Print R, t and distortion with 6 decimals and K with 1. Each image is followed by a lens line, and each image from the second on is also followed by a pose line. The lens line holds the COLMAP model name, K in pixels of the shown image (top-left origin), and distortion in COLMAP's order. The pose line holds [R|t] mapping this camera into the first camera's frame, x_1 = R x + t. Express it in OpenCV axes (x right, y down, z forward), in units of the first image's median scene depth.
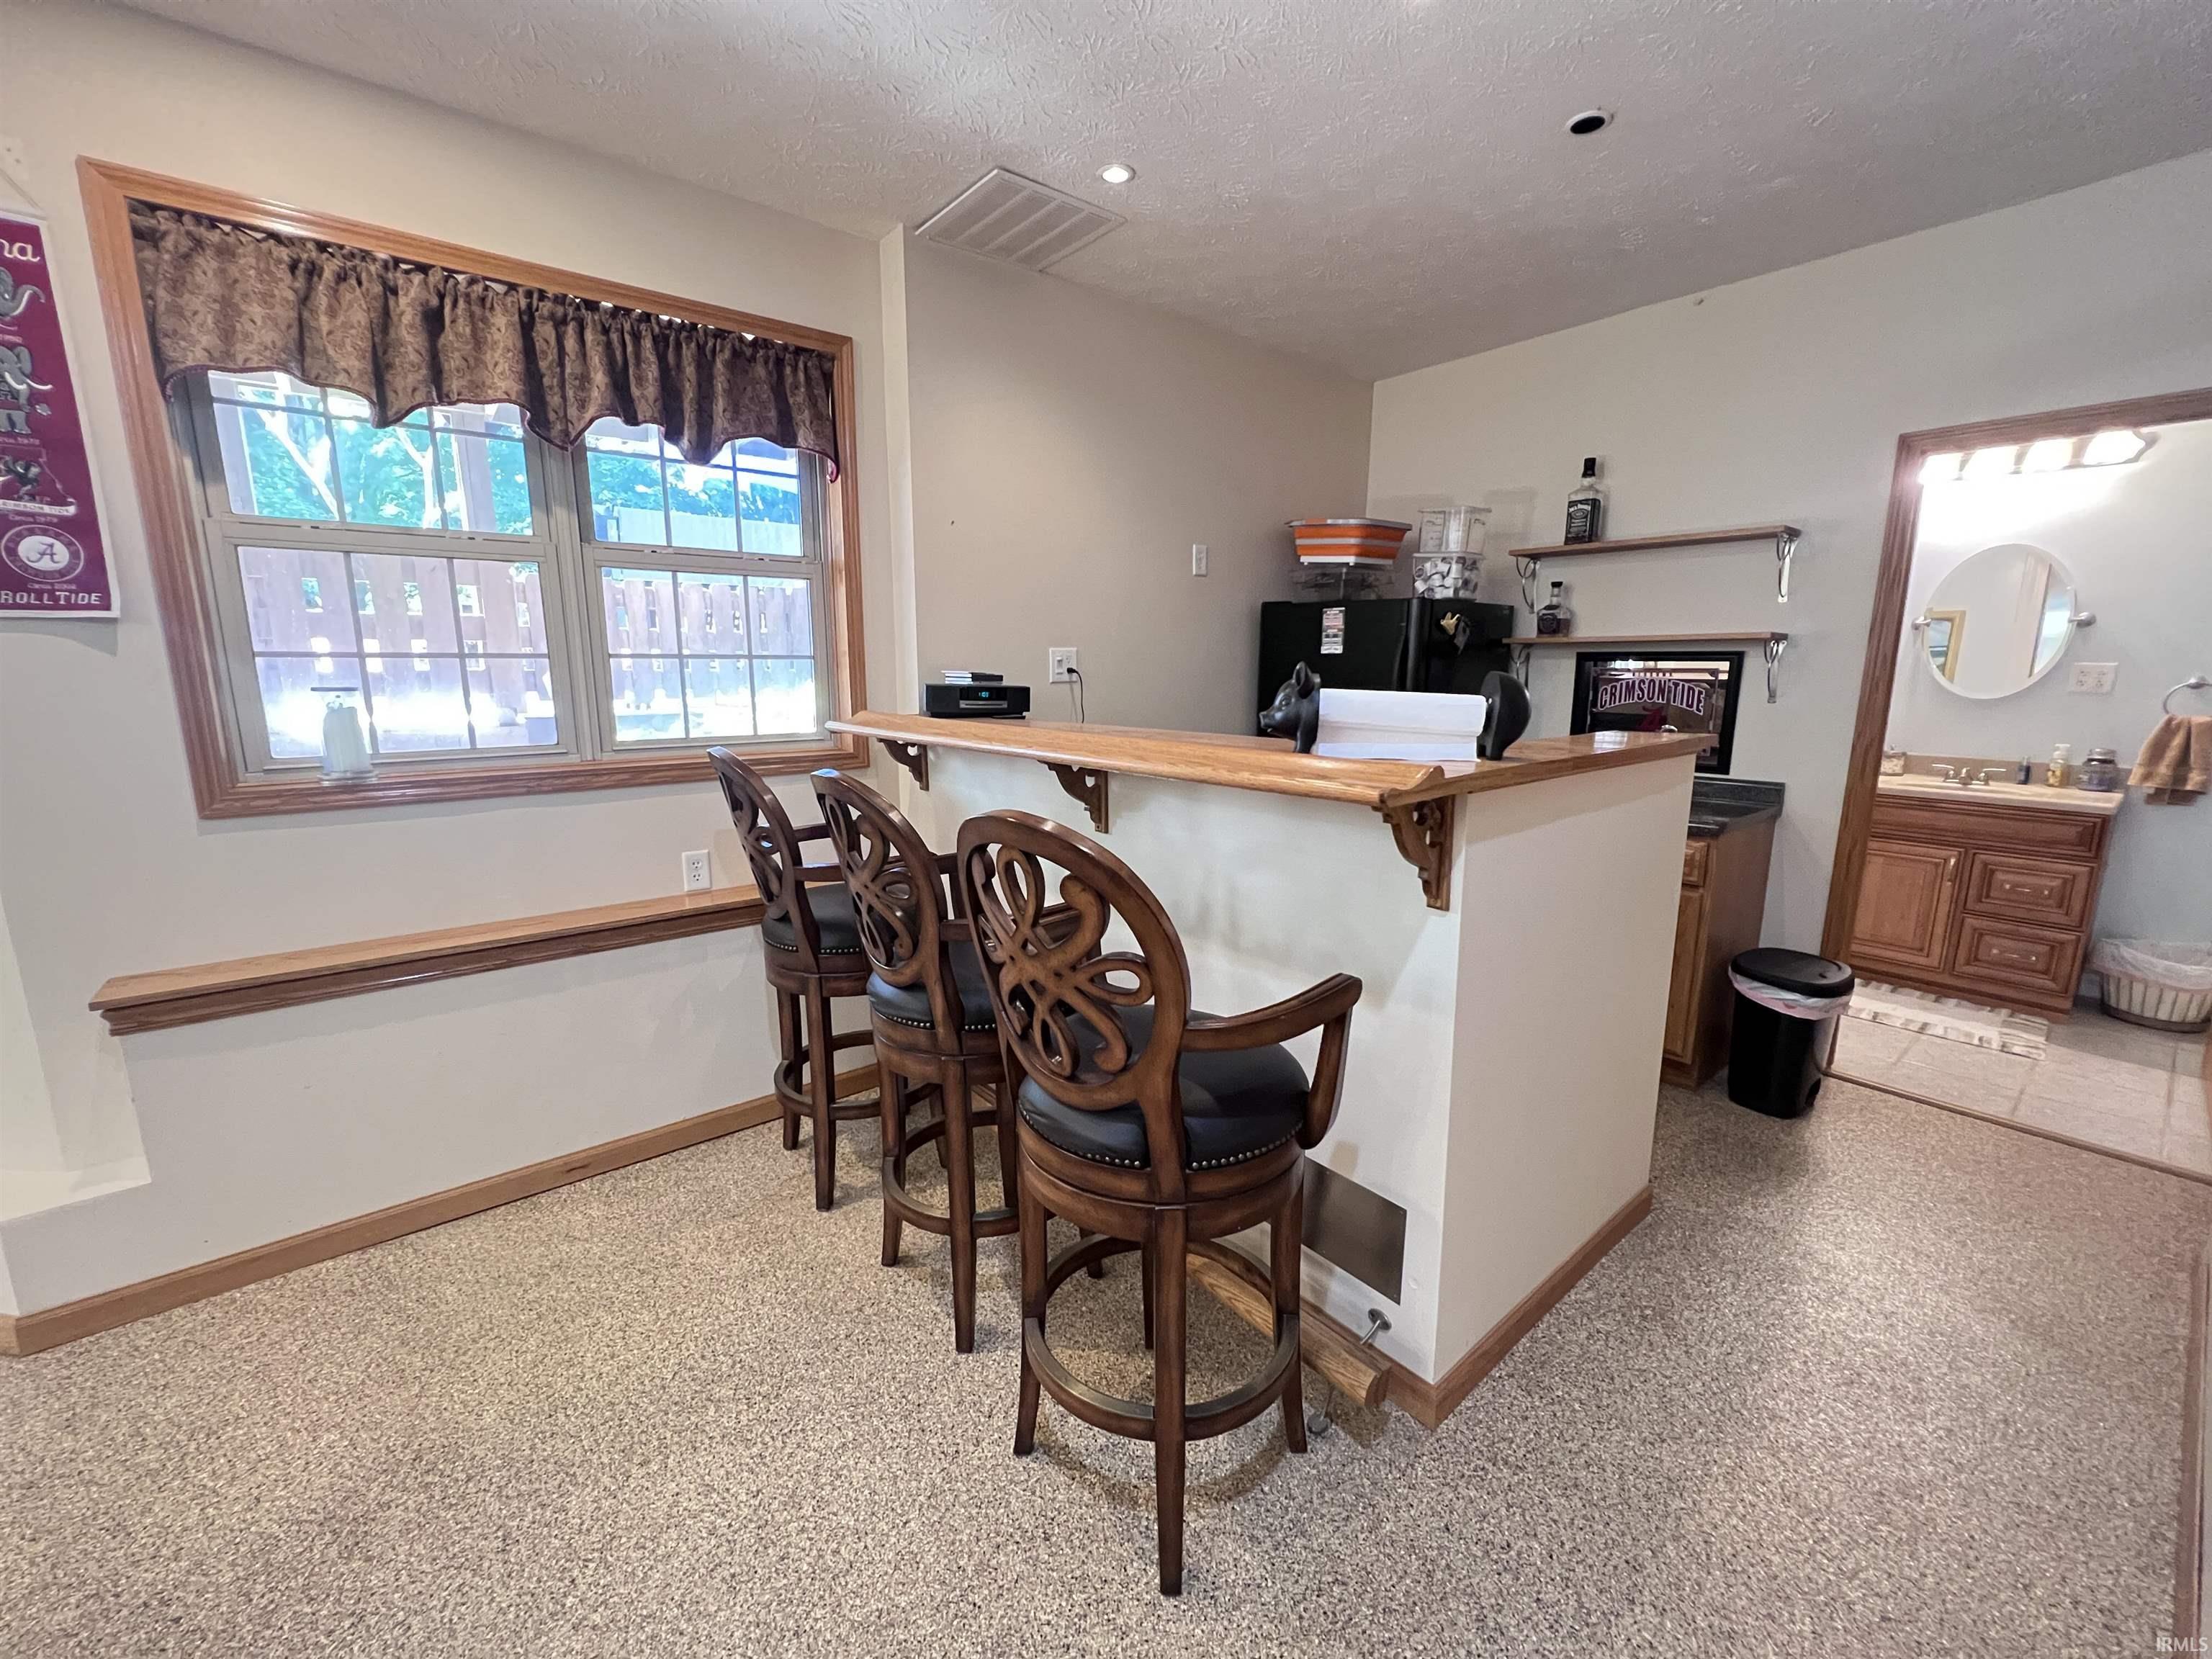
lens RADIAL K [[885.9, 0, 1107.2], [0, 885.9, 824.9], [0, 0, 1]] dist [-0.002879, 0.000006]
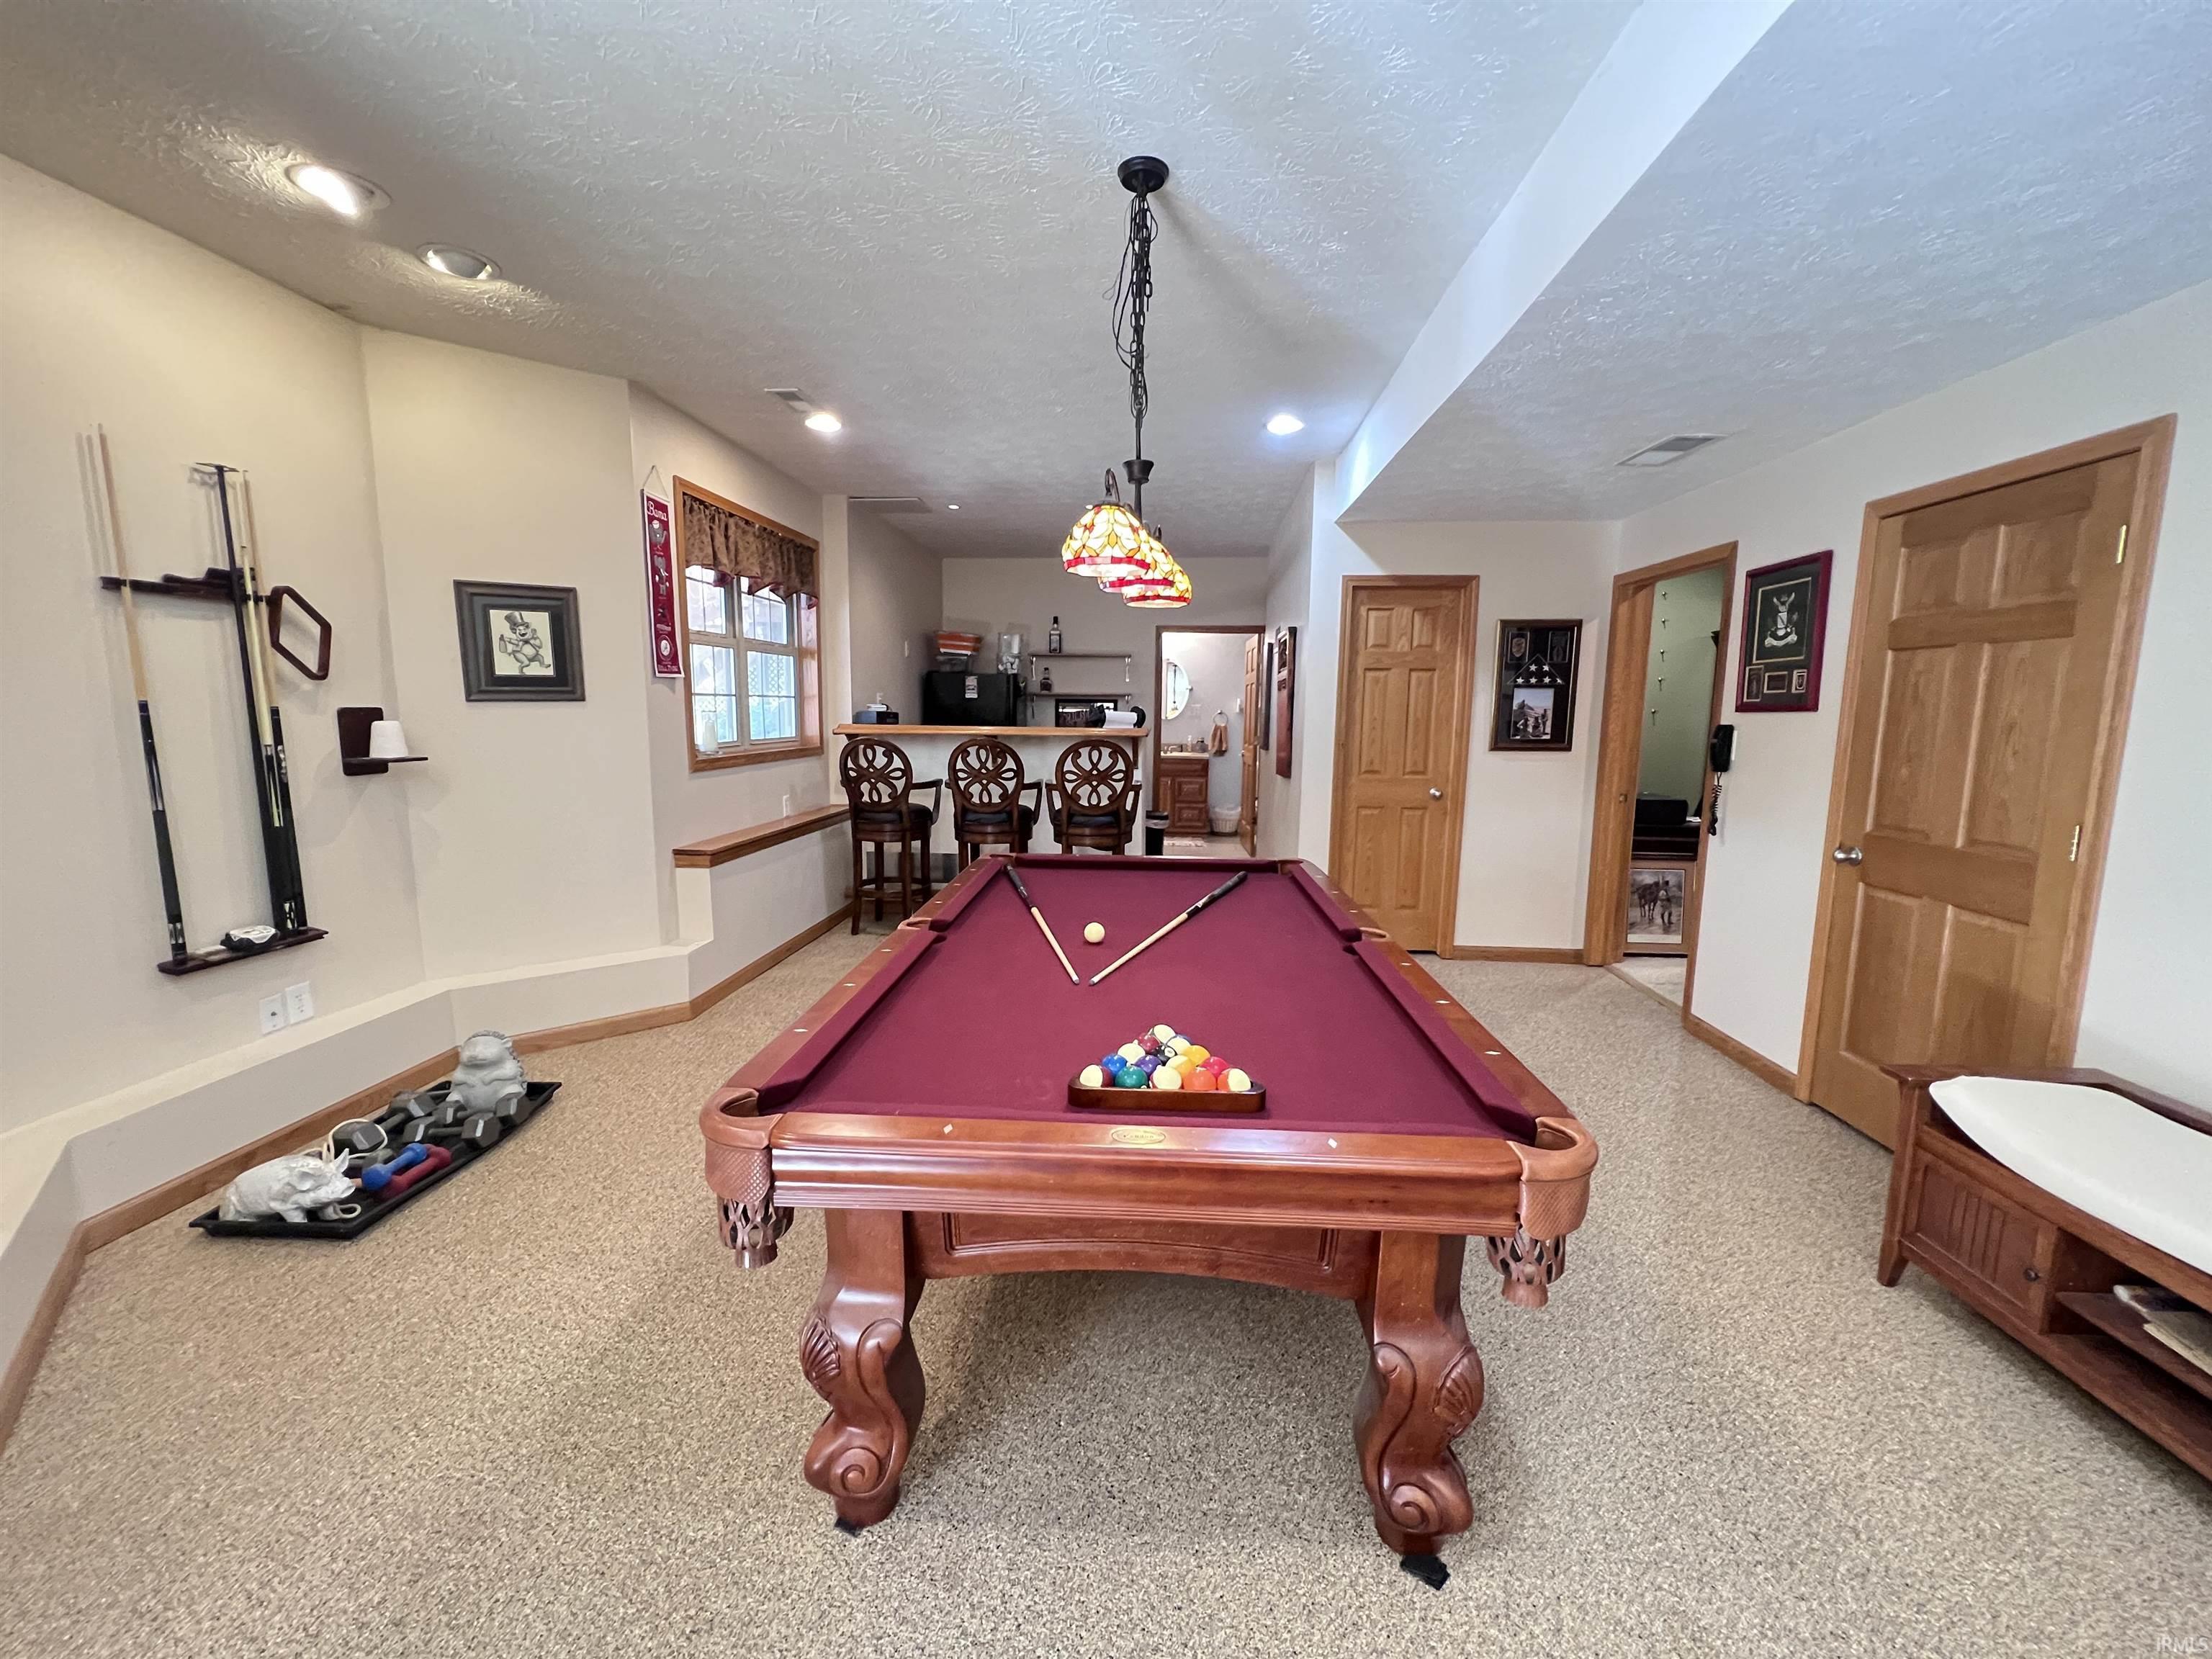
lens RADIAL K [[885.9, 0, 1098.4], [0, 885.9, 831.7], [0, 0, 1]] dist [-0.002879, 0.000006]
pose [[0.690676, -0.095285, 0.716860, -1.096286], [0.122142, 0.992411, 0.014230, 0.129423], [-0.712775, 0.077730, 0.697072, -0.664472]]
